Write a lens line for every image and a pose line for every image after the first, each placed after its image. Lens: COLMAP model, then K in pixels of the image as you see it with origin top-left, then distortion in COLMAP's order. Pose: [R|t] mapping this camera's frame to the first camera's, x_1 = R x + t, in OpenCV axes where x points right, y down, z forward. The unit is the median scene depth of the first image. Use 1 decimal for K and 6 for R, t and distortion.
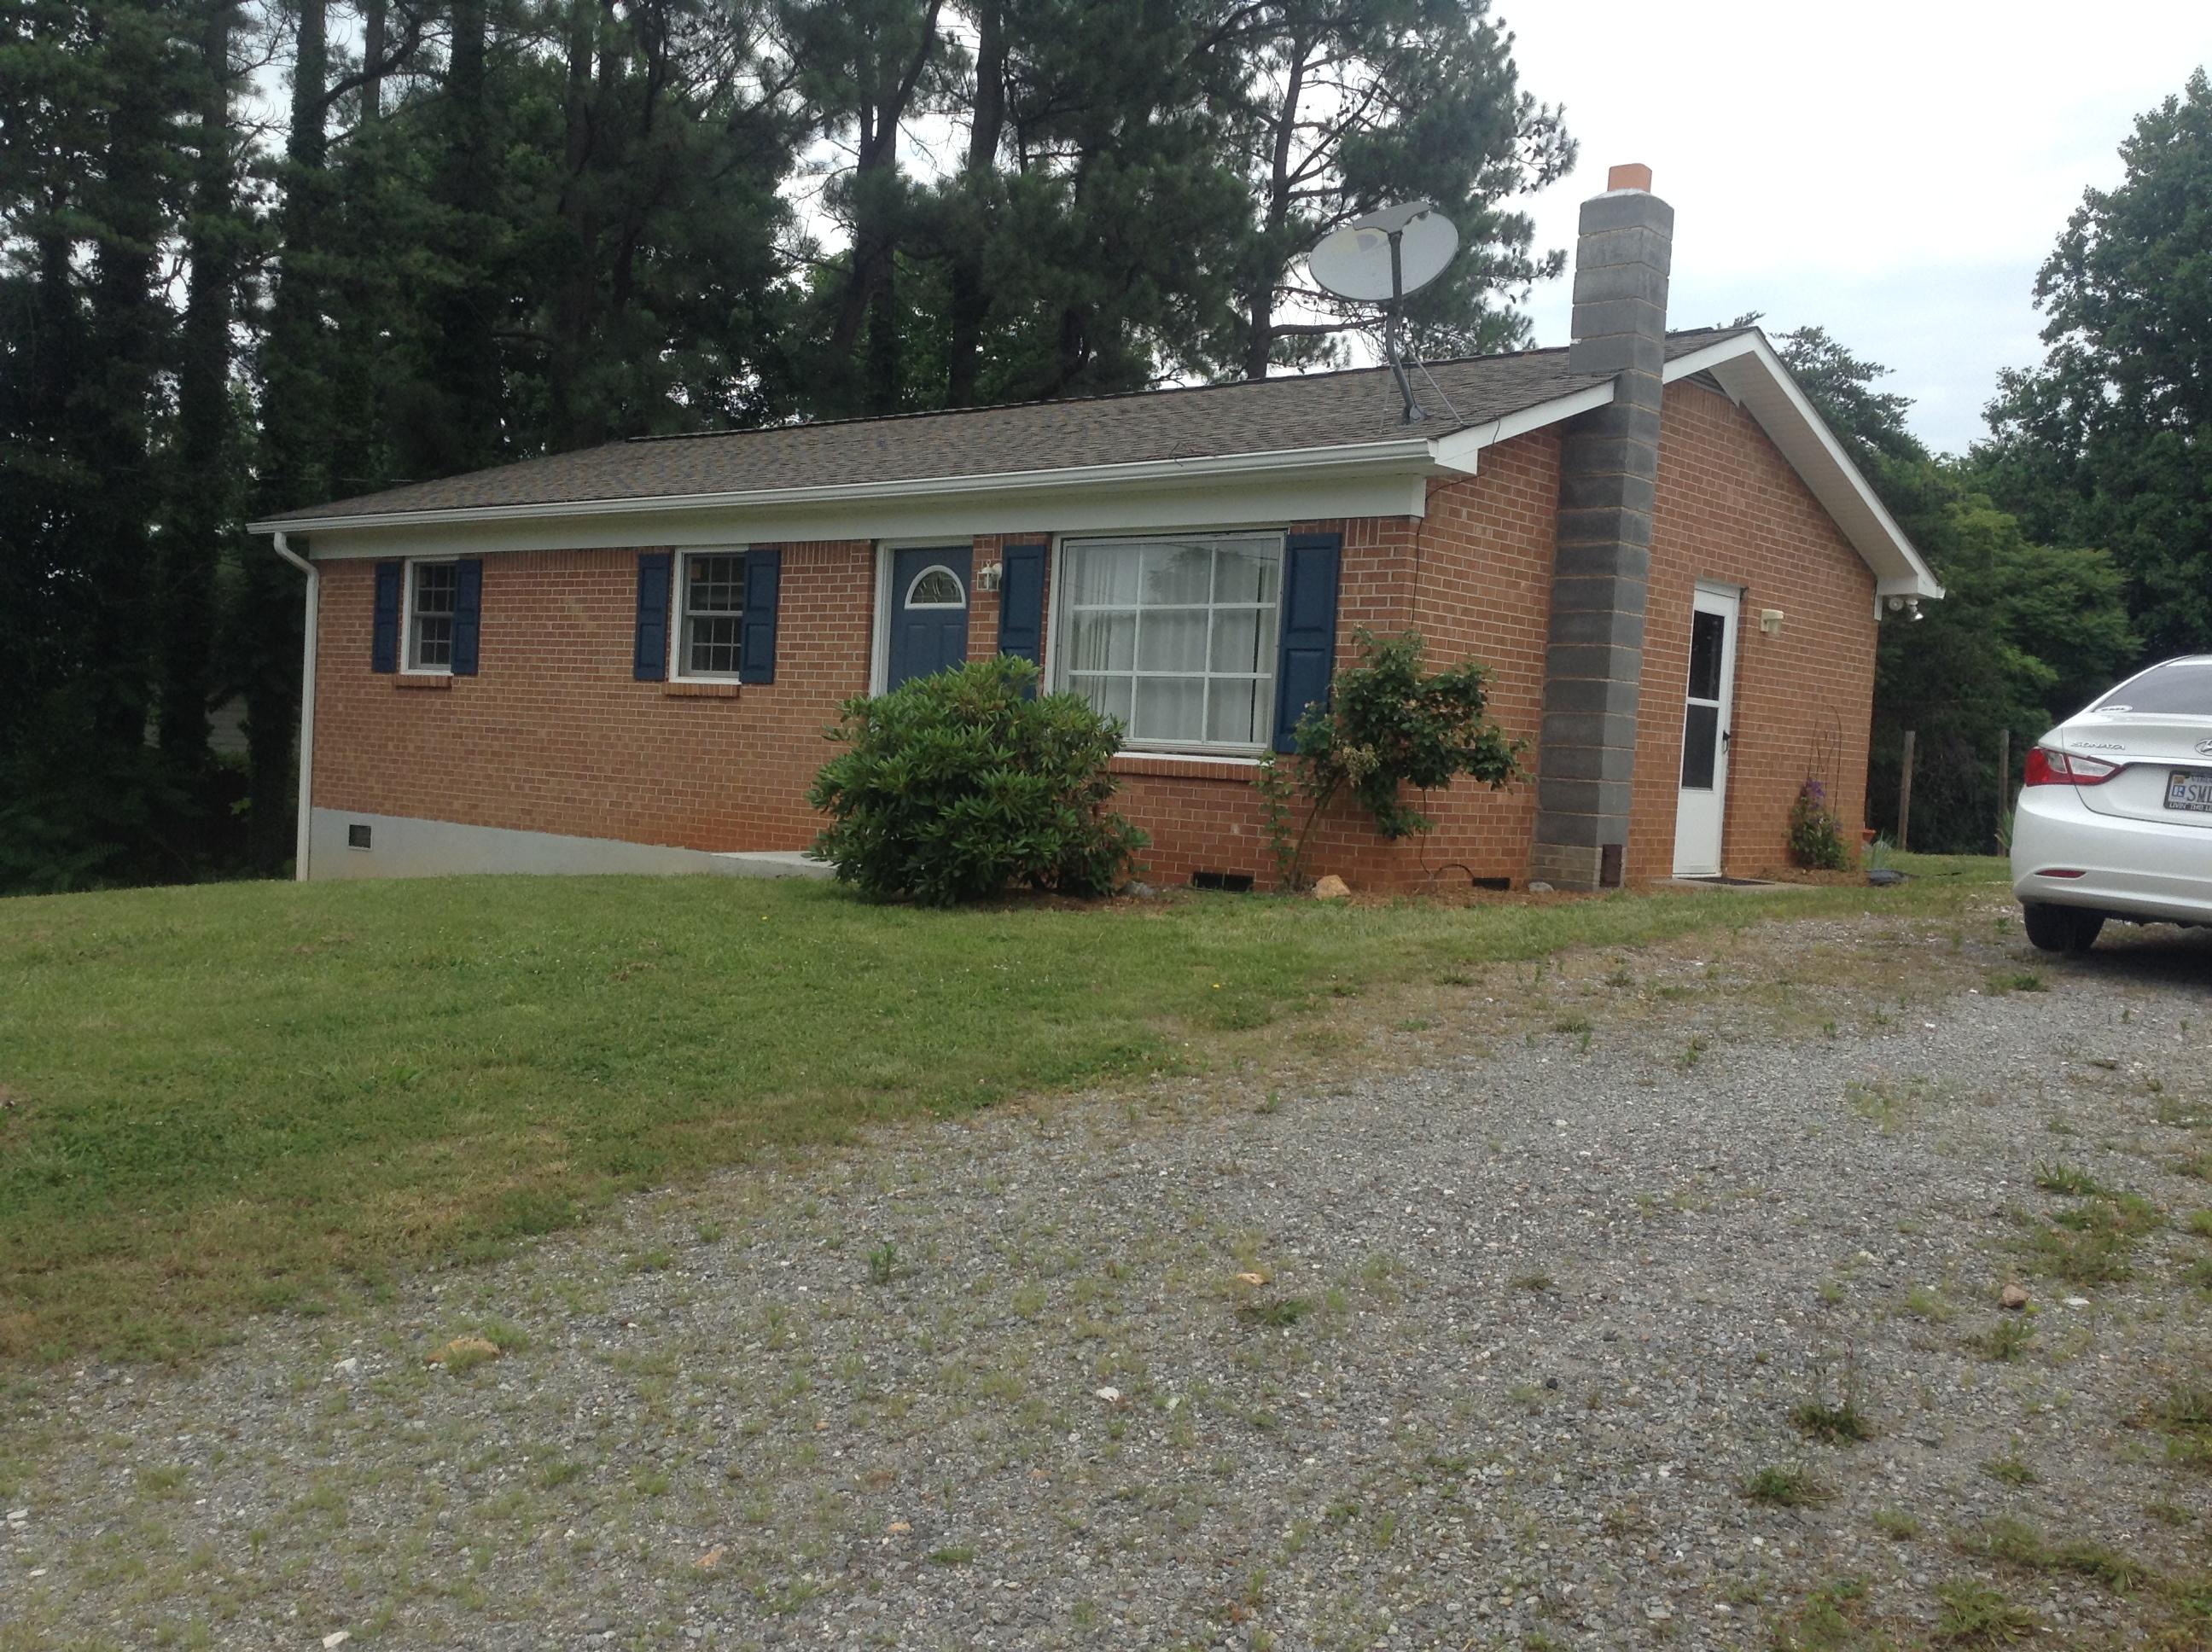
lens RADIAL K [[2029.8, 0, 1100.0], [0, 2029.8, 818.5], [0, 0, 1]] dist [0.049839, 0.000000]
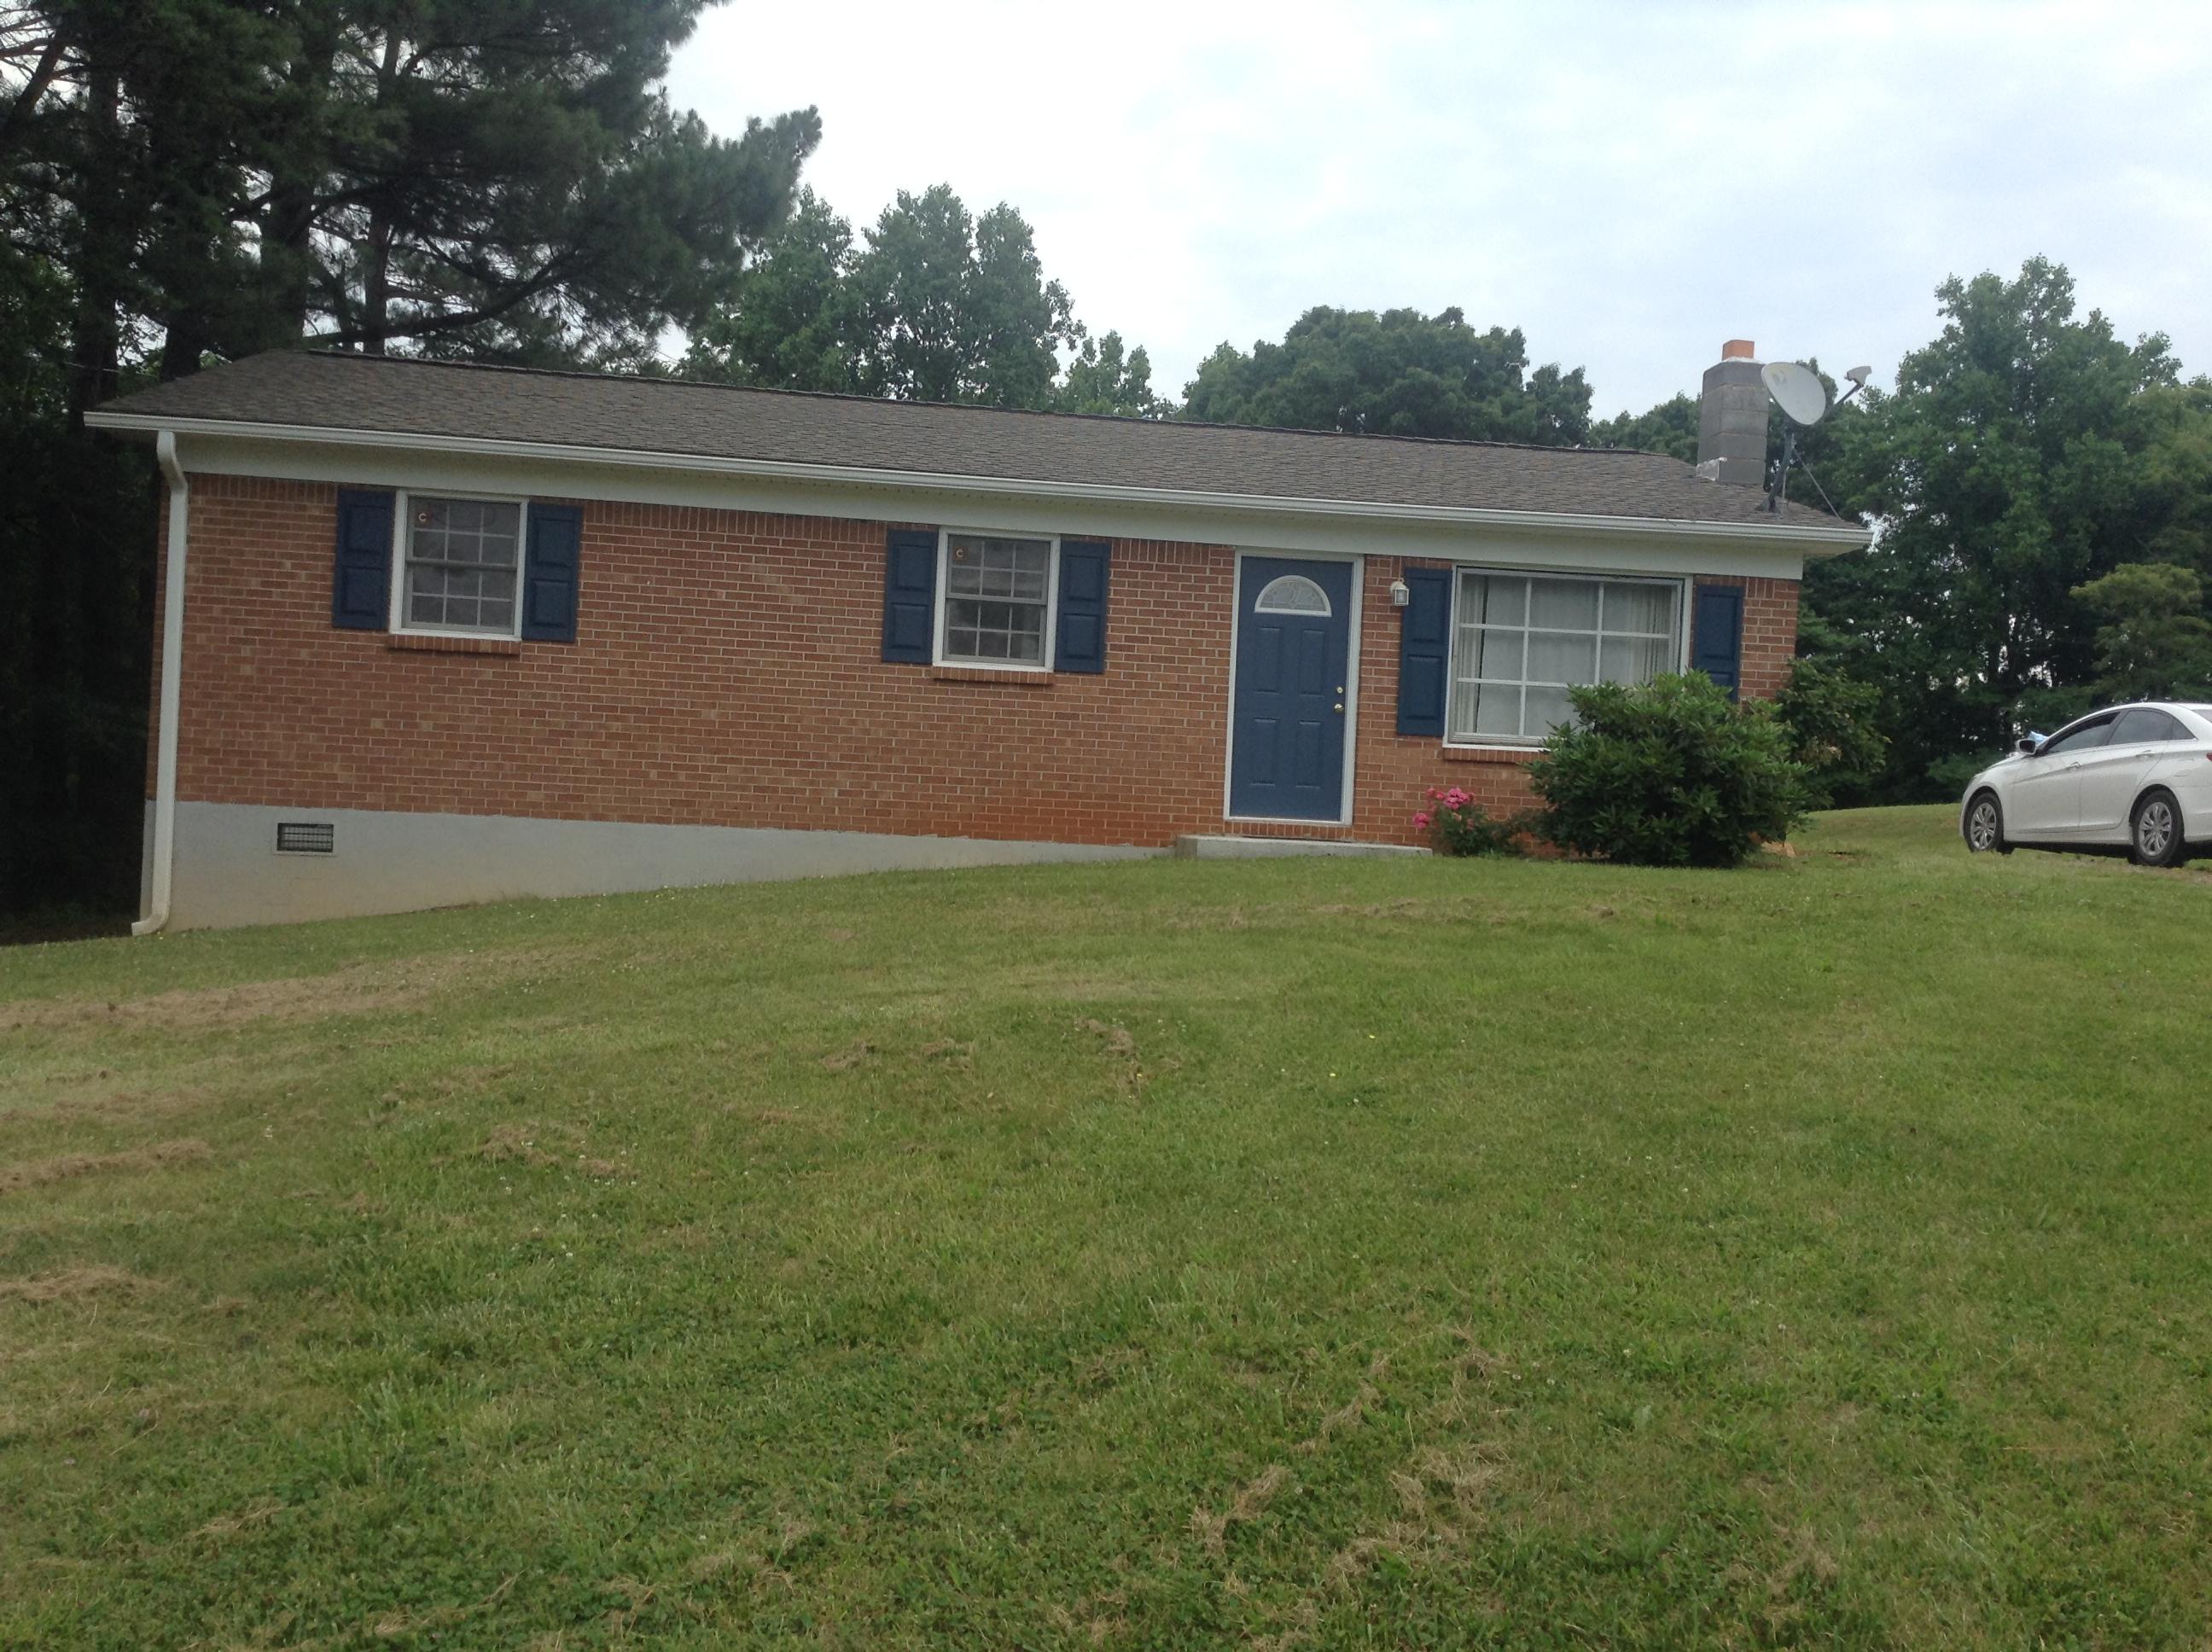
lens RADIAL K [[2029.8, 0, 1107.1], [0, 2029.8, 817.1], [0, 0, 1]] dist [0.049839, 0.000000]
pose [[0.677270, -0.016105, 0.735558, -0.870484], [0.010458, 0.999870, 0.012263, -0.006412], [-0.735660, -0.000613, 0.677351, 0.291502]]
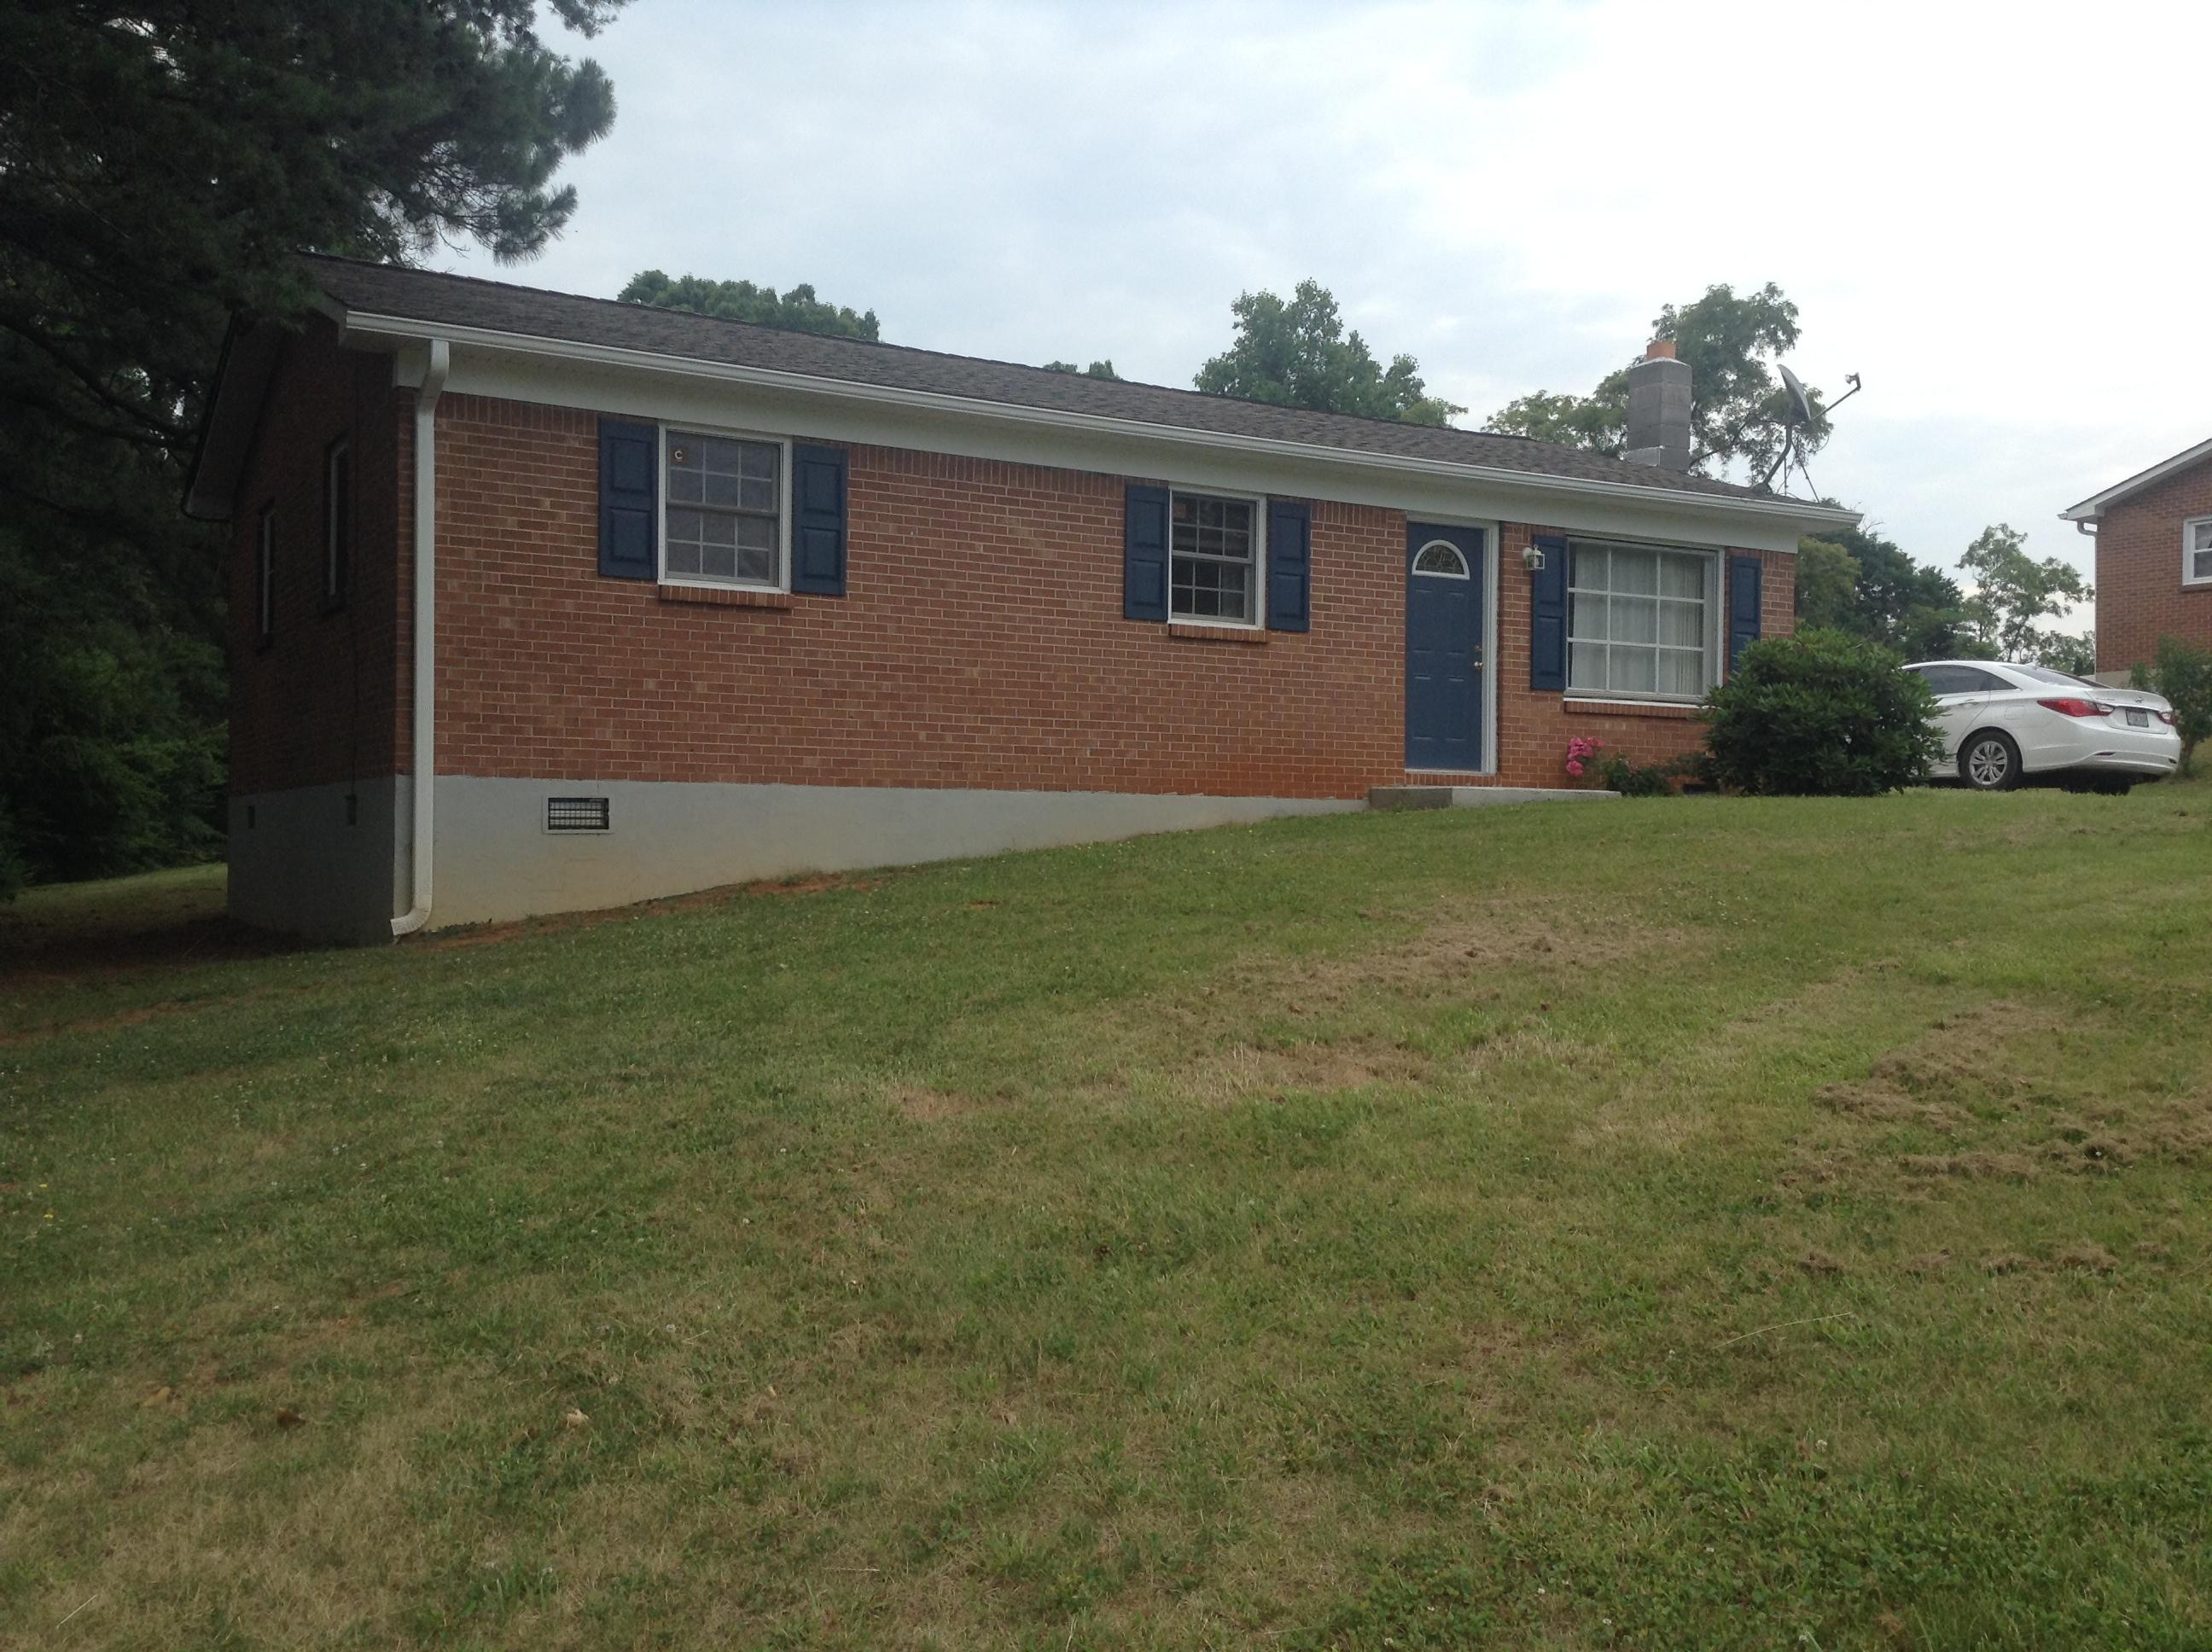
lens RADIAL K [[2029.8, 0, 1104.5], [0, 2029.8, 840.6], [0, 0, 1]] dist [0.049839, 0.000000]
pose [[0.320371, -0.050417, 0.945950, -1.140881], [0.033911, 0.998553, 0.041736, -0.005755], [-0.946685, 0.018707, 0.321617, 0.727463]]
